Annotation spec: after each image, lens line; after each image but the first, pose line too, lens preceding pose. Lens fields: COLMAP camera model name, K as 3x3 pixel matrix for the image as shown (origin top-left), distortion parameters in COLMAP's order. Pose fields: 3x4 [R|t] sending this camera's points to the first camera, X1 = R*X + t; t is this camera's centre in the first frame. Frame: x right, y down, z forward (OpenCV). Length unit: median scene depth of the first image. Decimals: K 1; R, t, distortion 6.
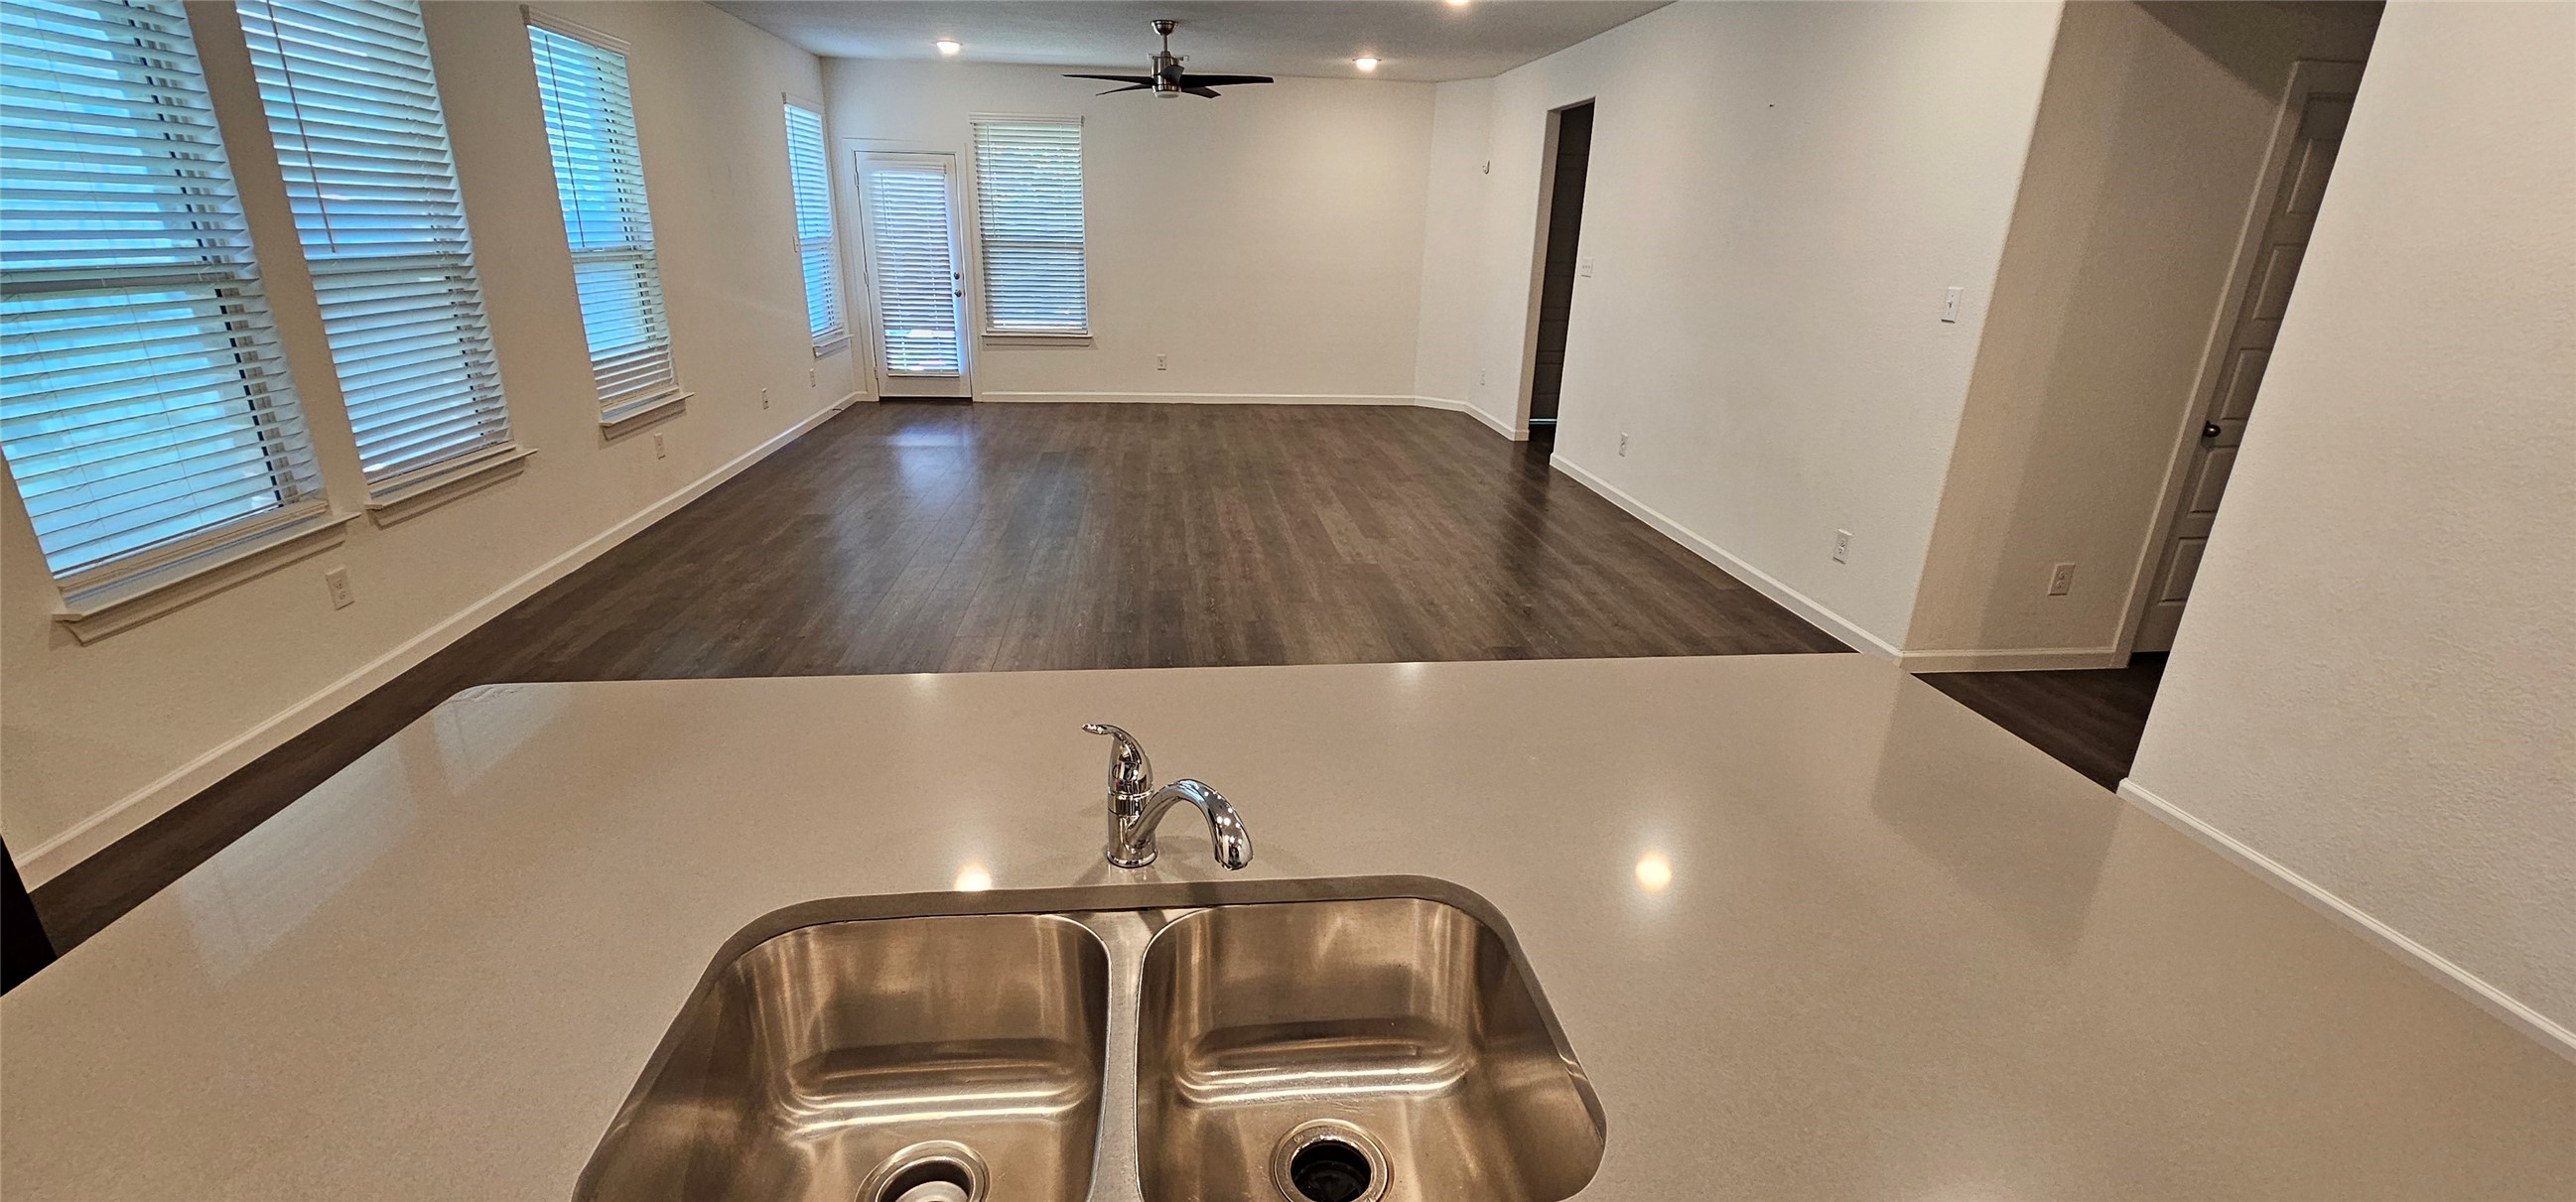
lens RADIAL K [[1053.5, 0, 1266.6], [0, 1053.5, 601.9], [0, 0, 1]] dist [-0.001267, -0.000890]
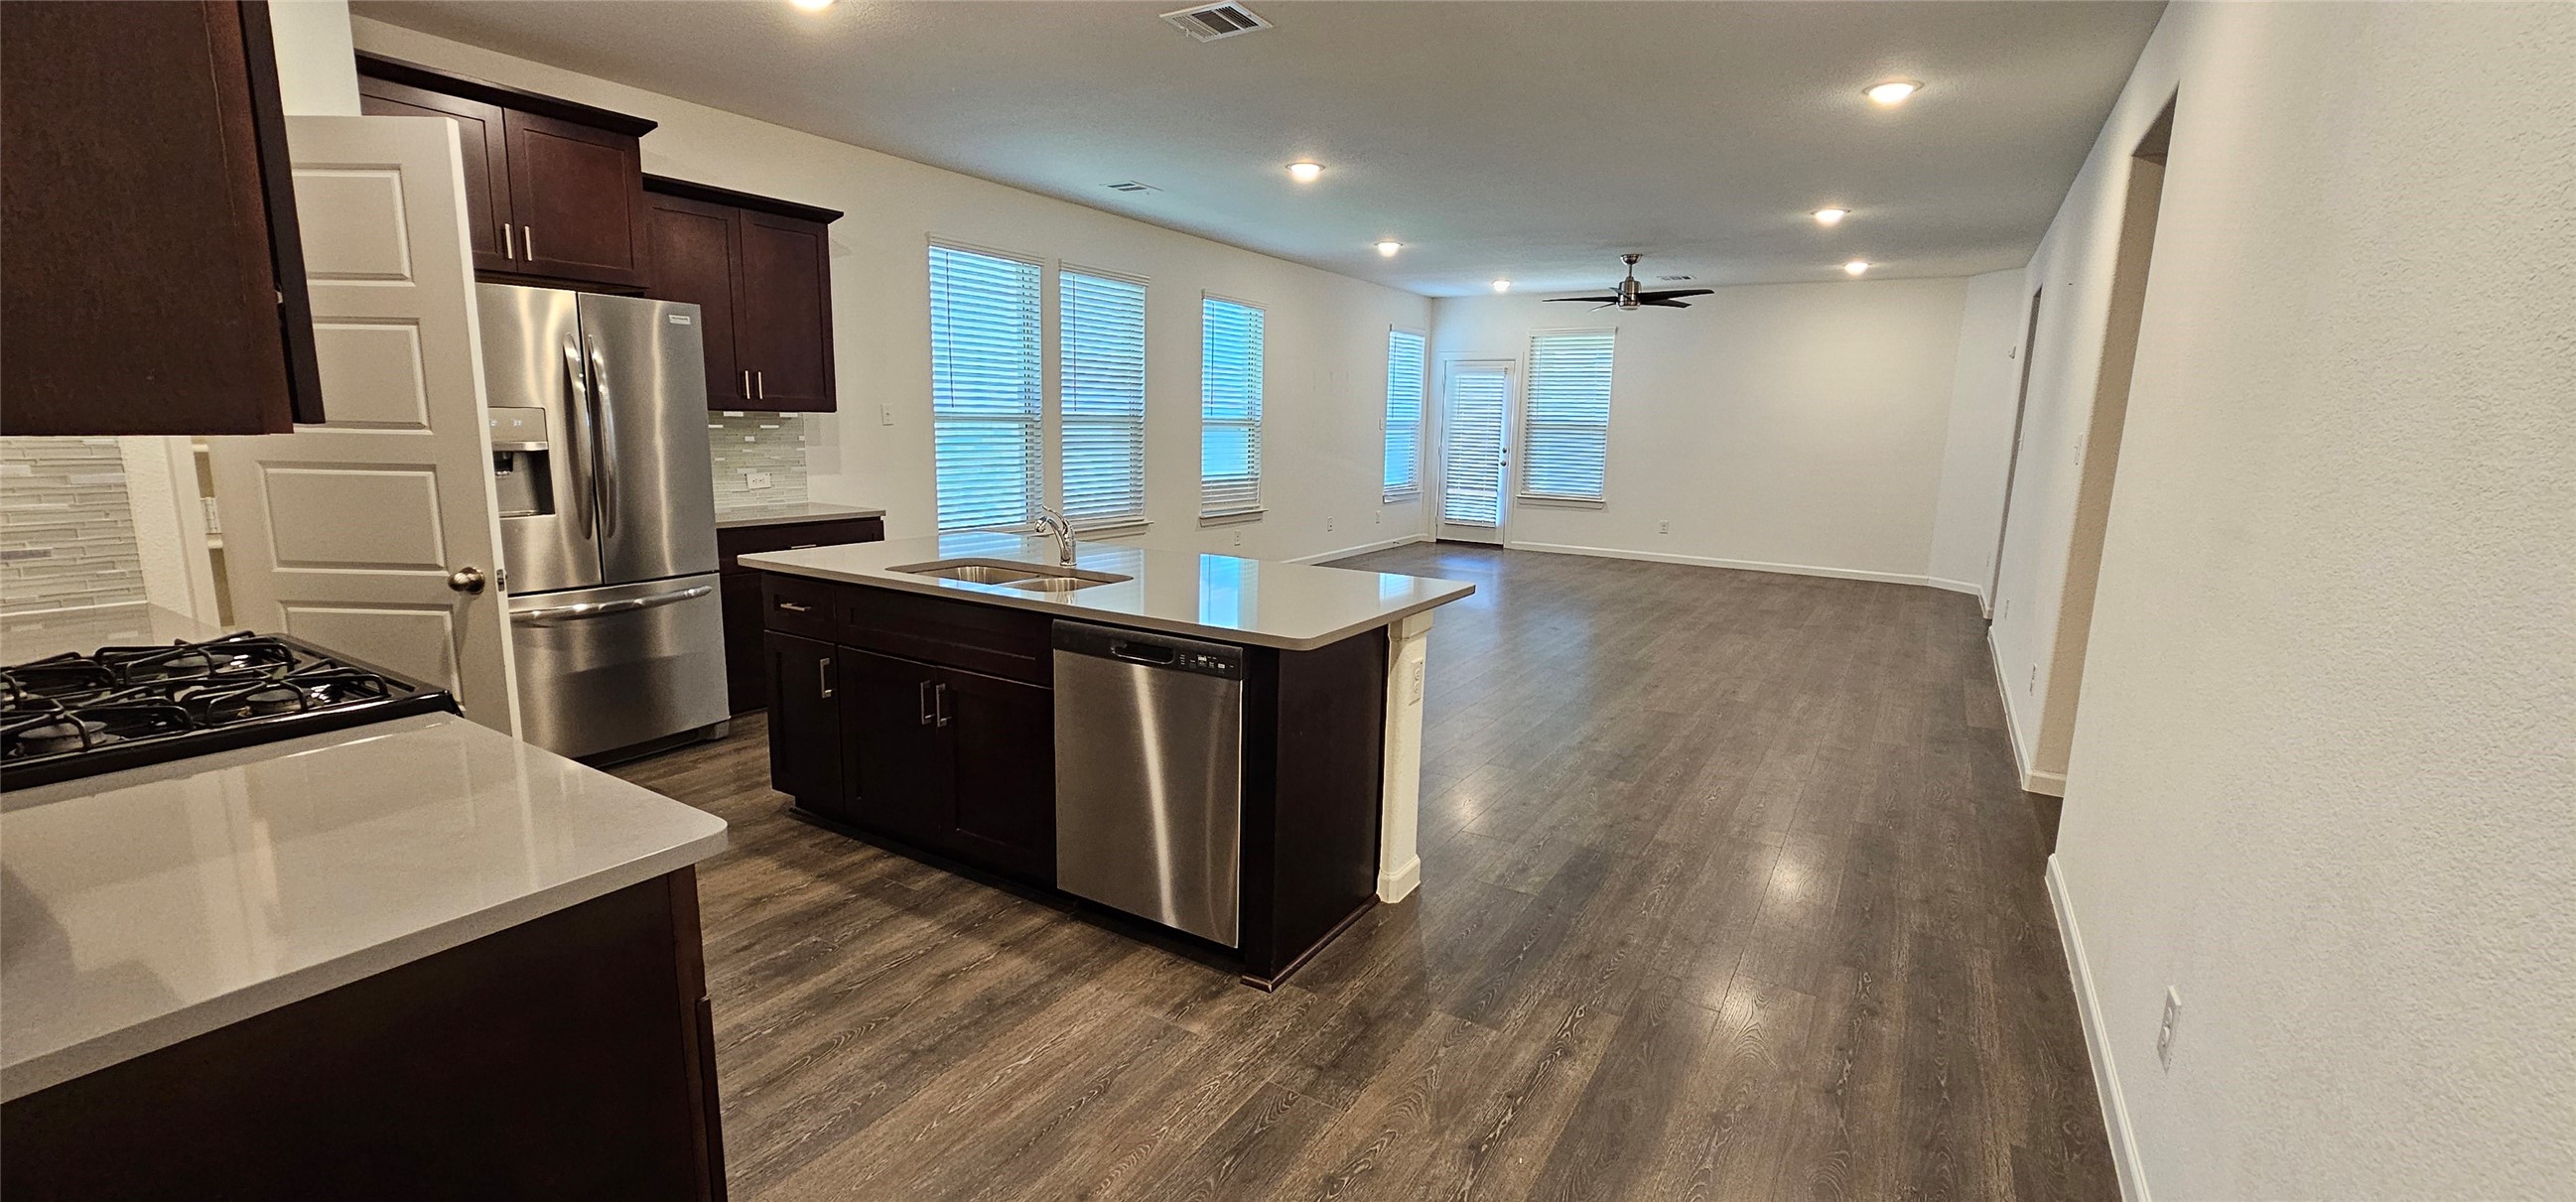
lens RADIAL K [[1053.5, 0, 1269.4], [0, 1053.5, 602.4], [0, 0, 1]] dist [-0.001267, -0.000890]
pose [[0.788303, 0.102794, -0.606640, 0.378502], [-0.211532, 0.971125, -0.110323, 0.097510], [0.577783, 0.215291, 0.787285, -0.179901]]
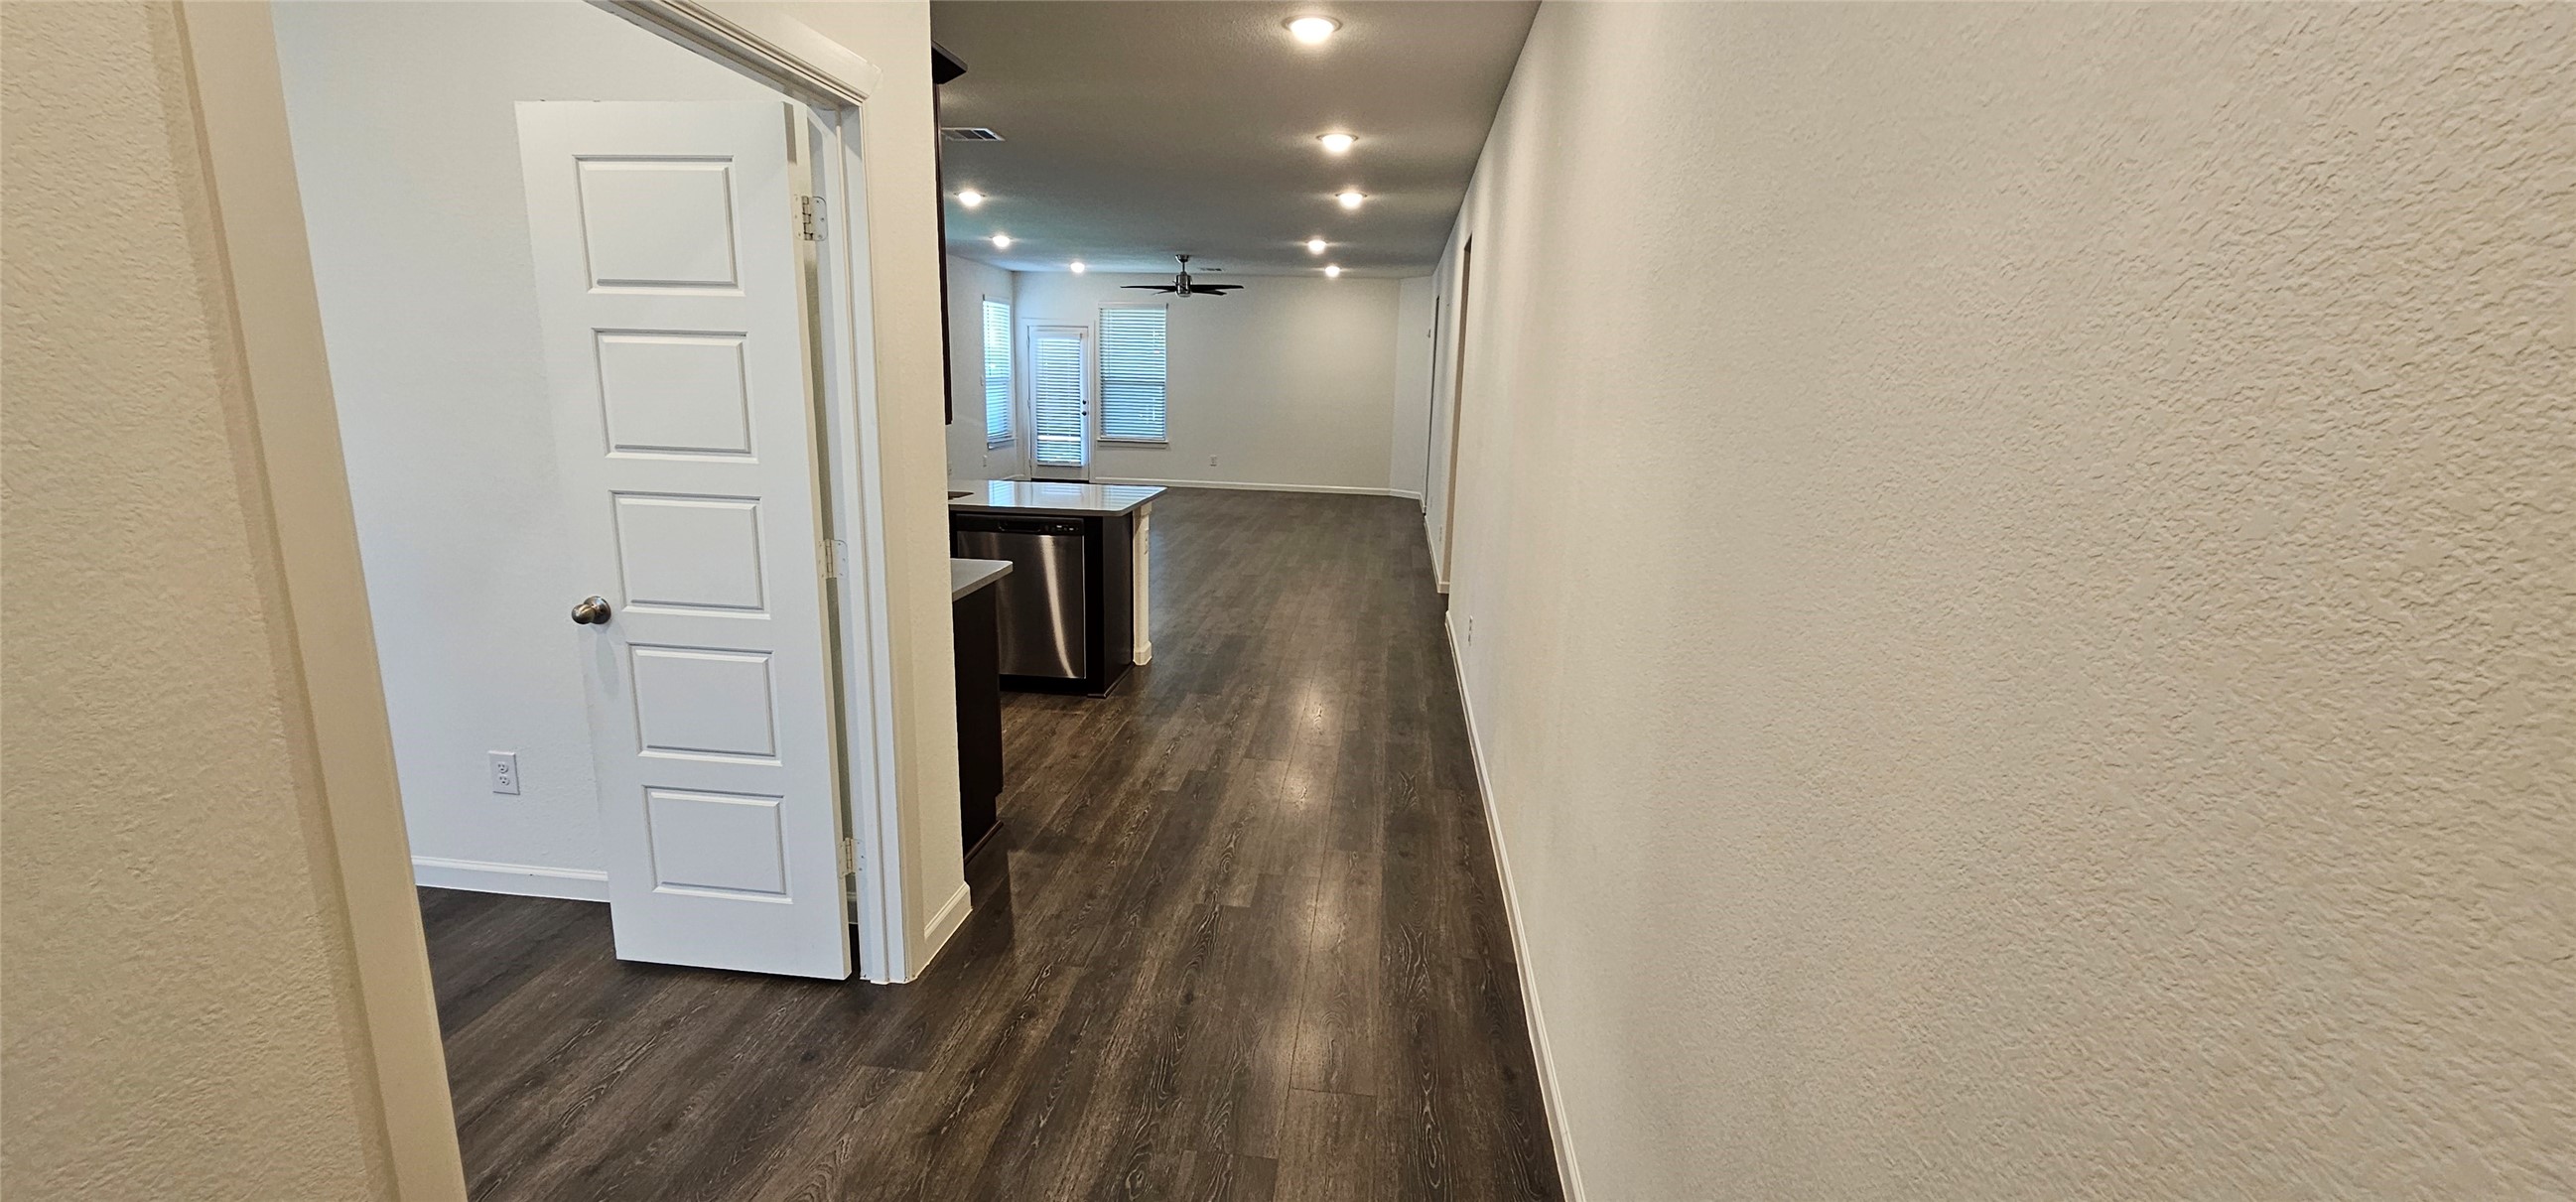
lens RADIAL K [[1053.5, 0, 1272.4], [0, 1053.5, 602.8], [0, 0, 1]] dist [-0.001267, -0.000890]
pose [[0.977112, 0.049658, -0.206847, 0.425550], [-0.076739, 0.989180, -0.125032, 0.211072], [0.198401, 0.138044, 0.970351, -0.554689]]
